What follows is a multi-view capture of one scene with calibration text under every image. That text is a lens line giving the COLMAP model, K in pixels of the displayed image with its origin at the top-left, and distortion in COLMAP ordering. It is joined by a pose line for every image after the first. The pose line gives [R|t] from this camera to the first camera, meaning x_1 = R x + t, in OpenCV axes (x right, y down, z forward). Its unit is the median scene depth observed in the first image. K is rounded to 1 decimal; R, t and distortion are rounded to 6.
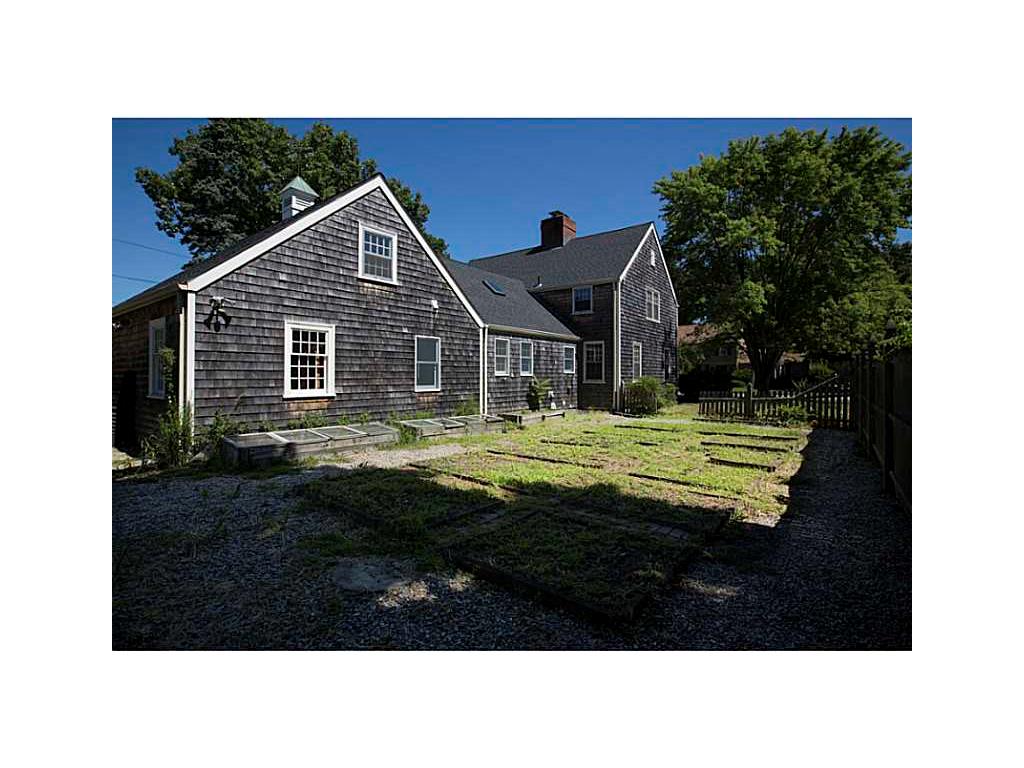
lens RADIAL K [[543.3, 0, 511.9], [0, 543.3, 380.0], [0, 0, 1]] dist [-0.025379, -0.000060]
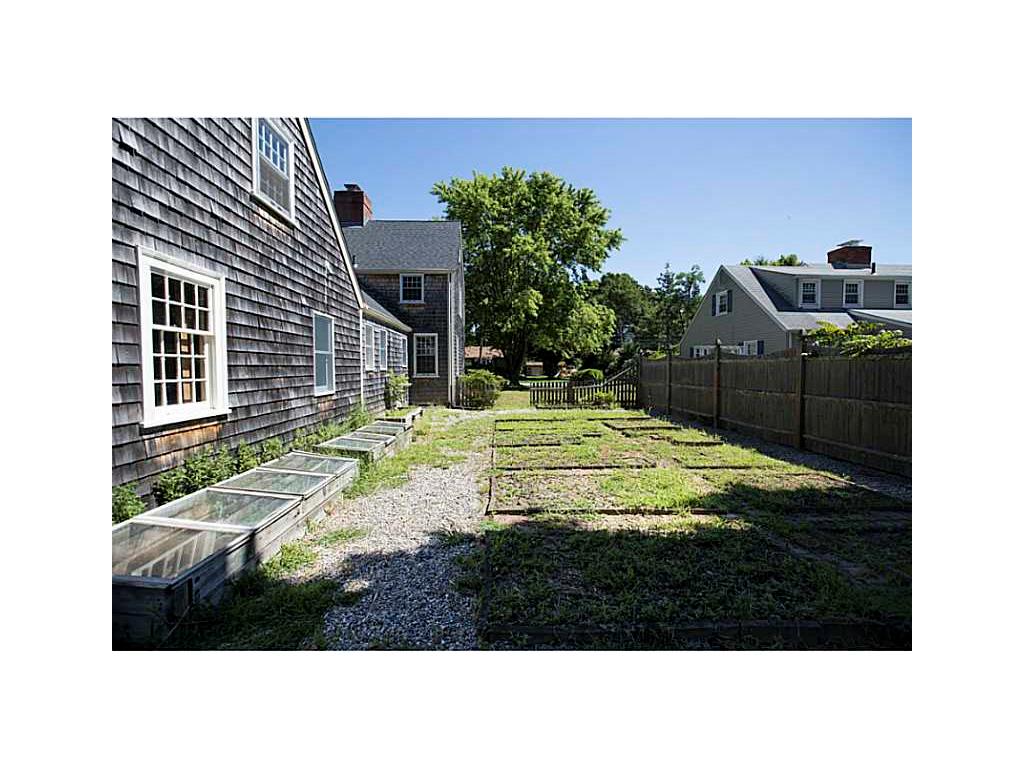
lens RADIAL K [[441.7, 0, 510.0], [0, 441.7, 379.9], [0, 0, 1]] dist [-0.003289, 0.000141]
pose [[0.692355, -0.026030, 0.721087, -0.401976], [0.012827, 0.999635, 0.023770, -0.008184], [-0.721443, -0.007208, 0.692436, 0.465214]]
